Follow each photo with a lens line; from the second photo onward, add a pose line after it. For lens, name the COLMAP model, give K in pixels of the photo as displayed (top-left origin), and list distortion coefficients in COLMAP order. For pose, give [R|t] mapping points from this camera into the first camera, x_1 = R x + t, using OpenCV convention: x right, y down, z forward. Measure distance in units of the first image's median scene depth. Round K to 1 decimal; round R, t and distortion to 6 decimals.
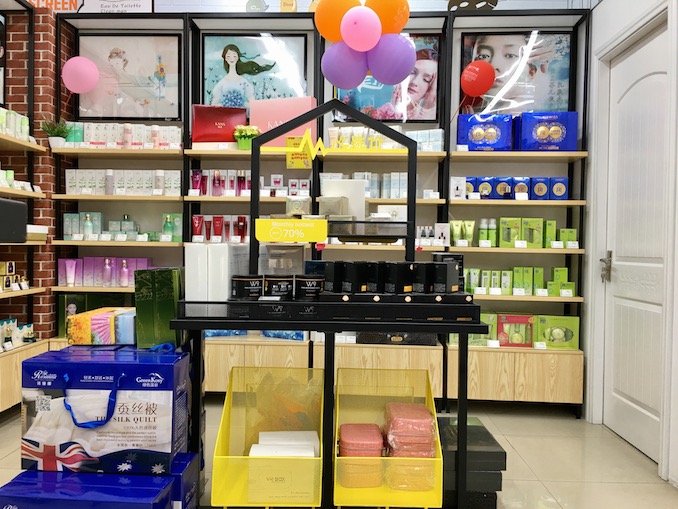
lens RADIAL K [[578.4, 0, 339.0], [0, 578.4, 254.5], [0, 0, 1]] dist [0.083953, -0.110984]
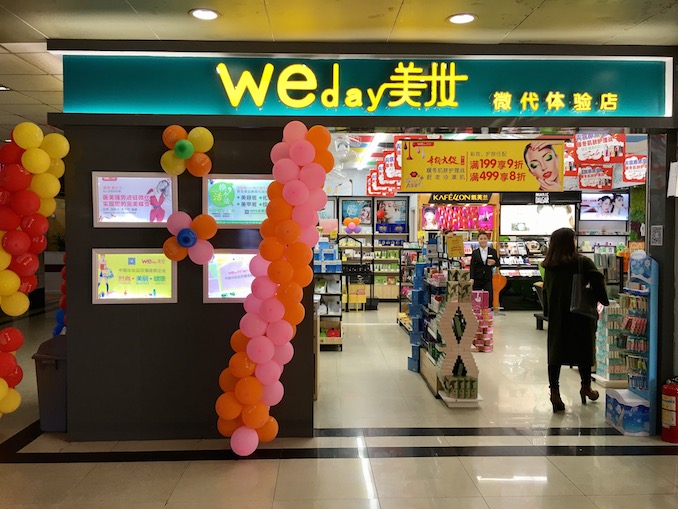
lens RADIAL K [[578.4, 0, 339.0], [0, 578.4, 254.5], [0, 0, 1]] dist [0.083953, -0.110984]
pose [[0.999201, -0.013595, 0.037574, -0.177523], [0.012798, 0.999689, 0.021396, -0.122370], [-0.037853, -0.020898, 0.999065, -2.737912]]
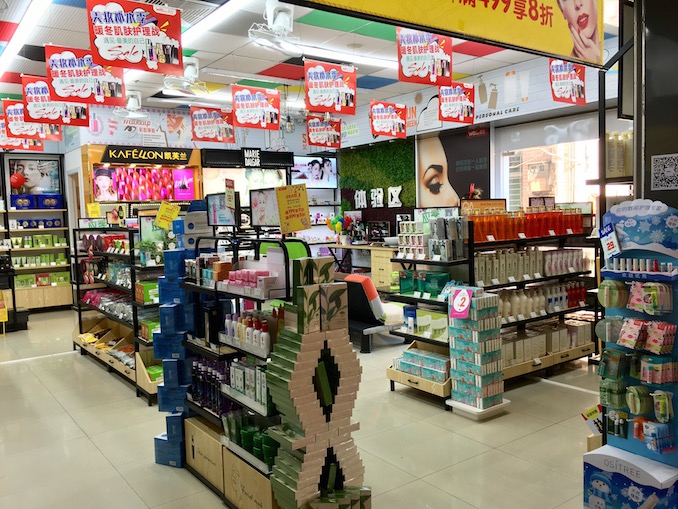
lens RADIAL K [[578.4, 0, 339.0], [0, 578.4, 254.5], [0, 0, 1]] dist [0.083953, -0.110984]
pose [[0.796188, -0.082983, 0.599332, -0.195403], [0.049556, 0.996166, 0.072094, -0.099052], [-0.603017, -0.027700, 0.797248, -1.813543]]
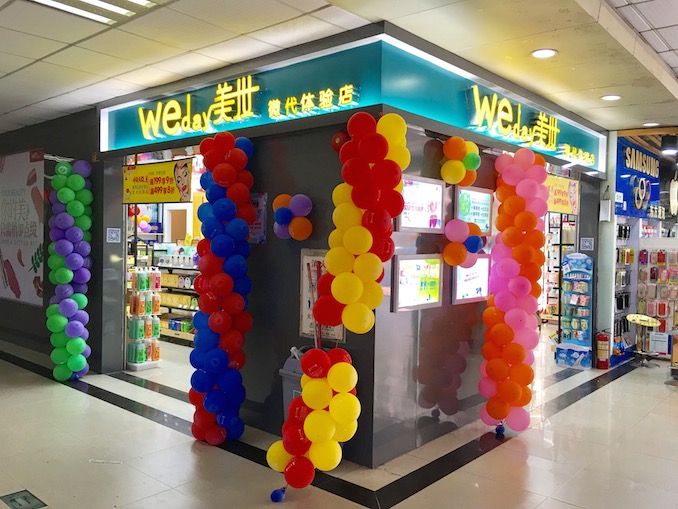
lens RADIAL K [[578.4, 0, 339.0], [0, 578.4, 254.5], [0, 0, 1]] dist [0.083953, -0.110984]
pose [[0.650260, -0.019512, 0.759461, -1.569434], [-0.002677, 0.999605, 0.027974, -0.146239], [-0.759707, -0.020224, 0.649951, -2.158084]]
